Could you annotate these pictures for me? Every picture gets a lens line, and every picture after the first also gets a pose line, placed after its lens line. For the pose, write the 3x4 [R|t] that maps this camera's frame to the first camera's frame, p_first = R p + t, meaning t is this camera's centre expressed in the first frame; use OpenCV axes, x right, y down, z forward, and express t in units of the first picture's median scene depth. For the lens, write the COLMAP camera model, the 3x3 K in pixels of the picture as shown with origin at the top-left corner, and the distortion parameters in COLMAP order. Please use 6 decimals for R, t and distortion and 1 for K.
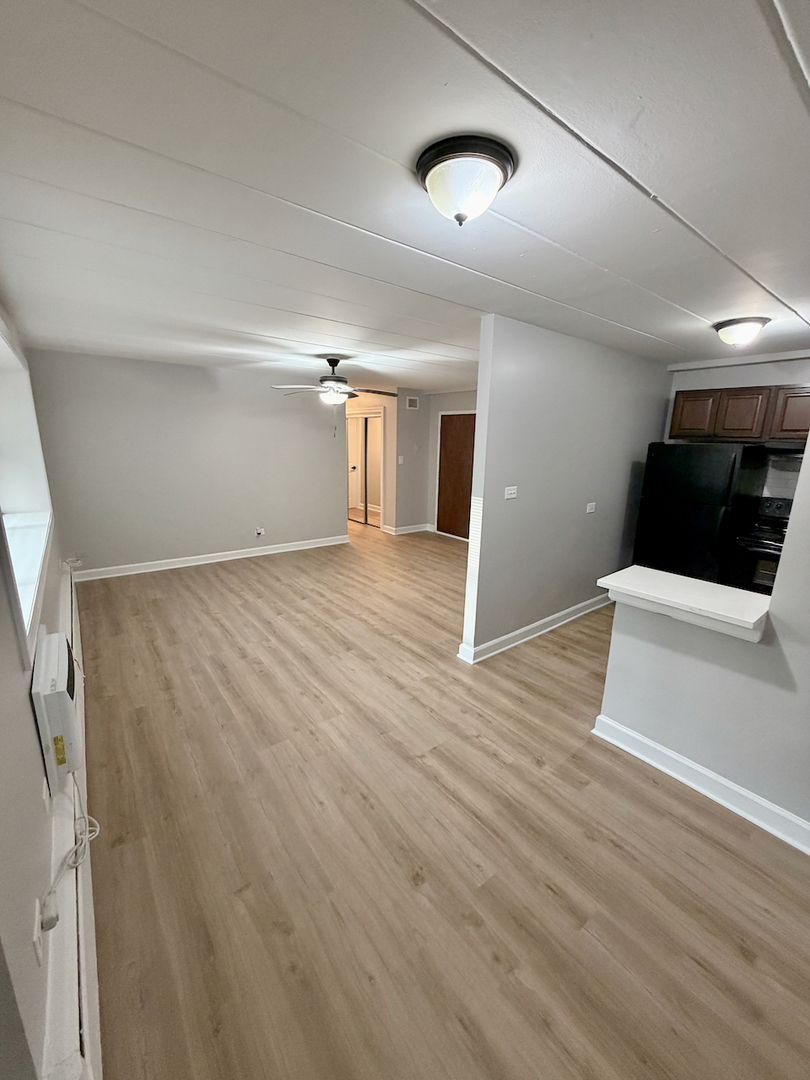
lens RADIAL K [[428.8, 0, 404.2], [0, 428.8, 538.0], [0, 0, 1]] dist [0.001638, -0.000124]
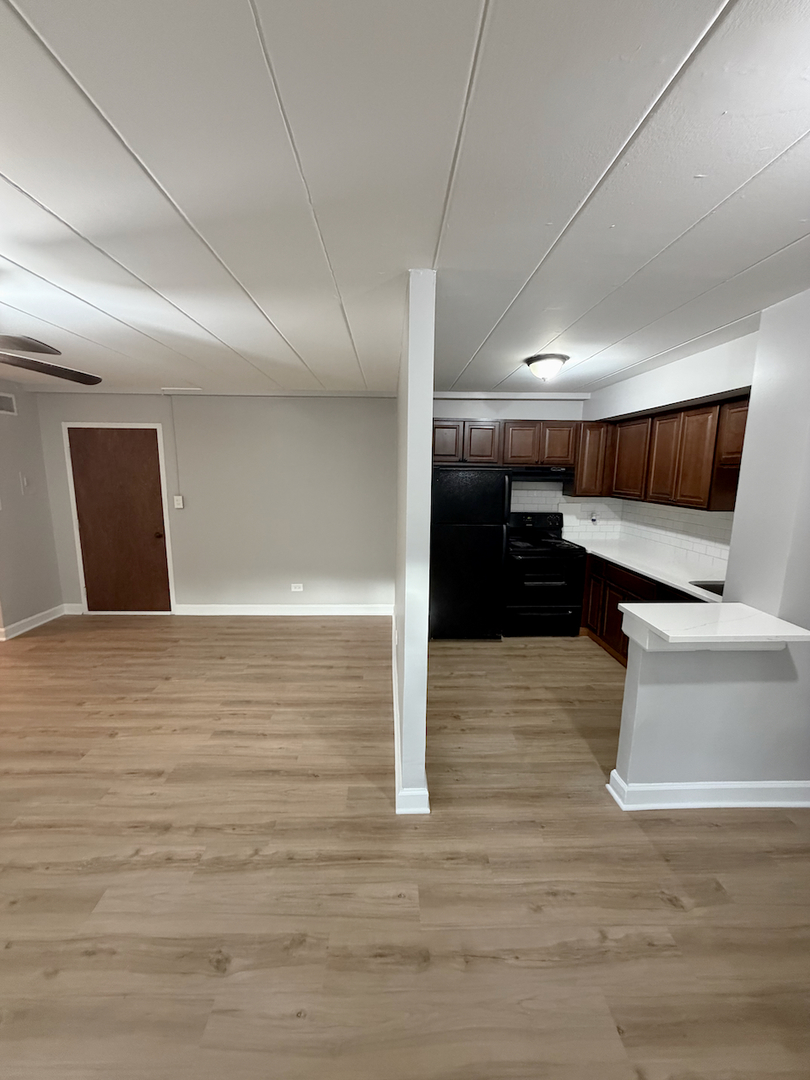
lens RADIAL K [[428.8, 0, 404.2], [0, 428.8, 538.0], [0, 0, 1]] dist [0.001638, -0.000124]
pose [[0.591102, -0.142020, 0.793996, -0.260000], [0.185608, 0.981910, 0.037454, -0.116131], [-0.784951, 0.125233, 0.606769, 0.482589]]
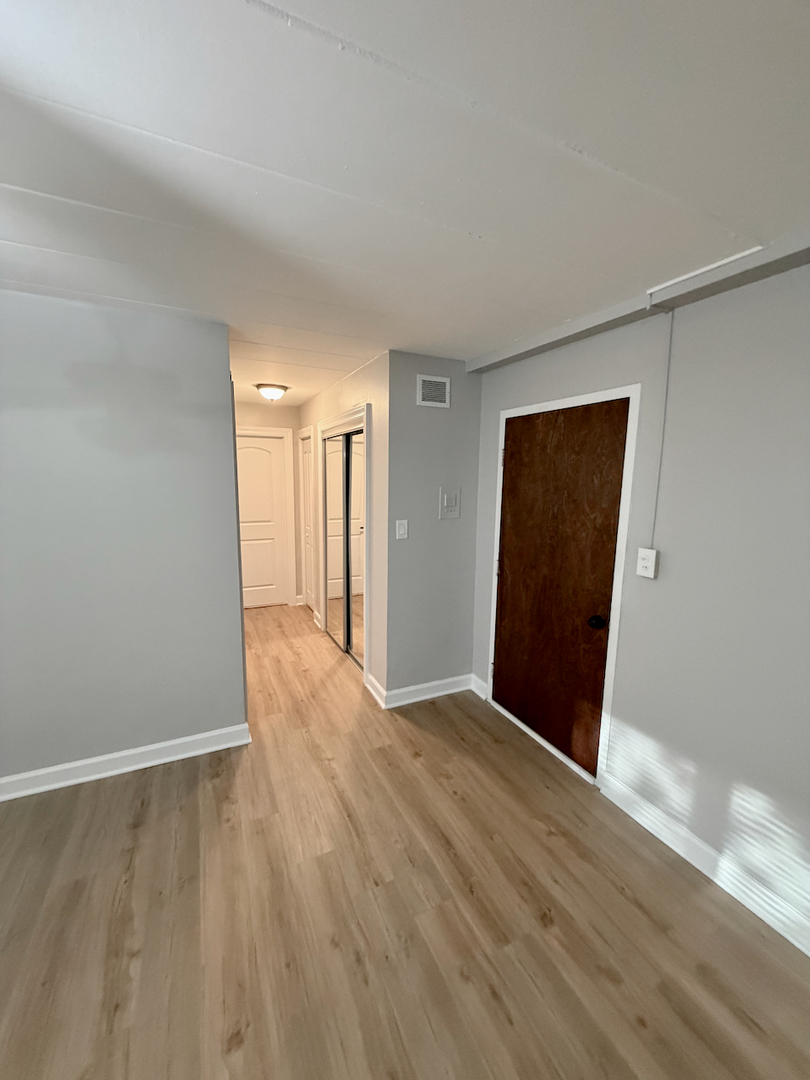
lens RADIAL K [[429.6, 0, 405.0], [0, 429.6, 540.0], [0, 0, 1]] dist [0.000244, 0.000080]
pose [[0.978634, 0.026508, -0.203896, 0.144777], [-0.043981, 0.995690, -0.081651, -0.256334], [0.200853, 0.088874, 0.975582, 1.114252]]
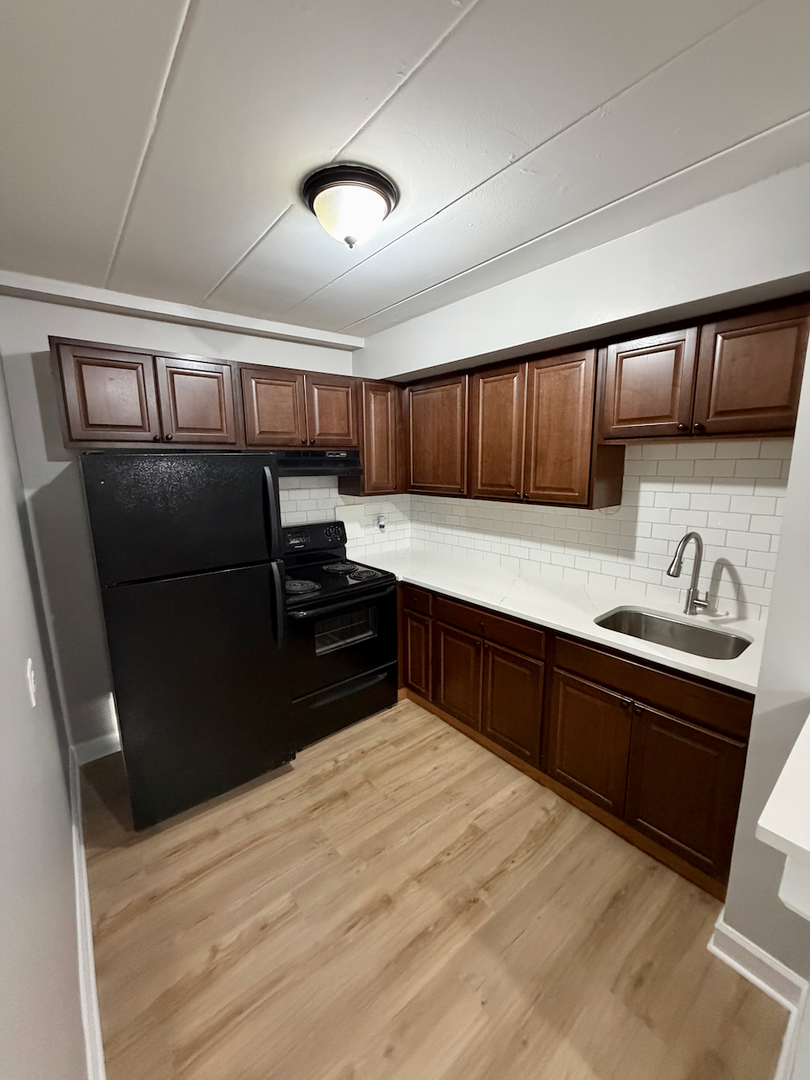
lens RADIAL K [[428.8, 0, 404.2], [0, 428.8, 538.0], [0, 0, 1]] dist [0.001638, -0.000124]
pose [[-0.023196, -0.195737, 0.980382, 0.167419], [0.240988, 0.950634, 0.195499, -0.155373], [-0.970251, 0.240795, 0.025119, 0.727103]]
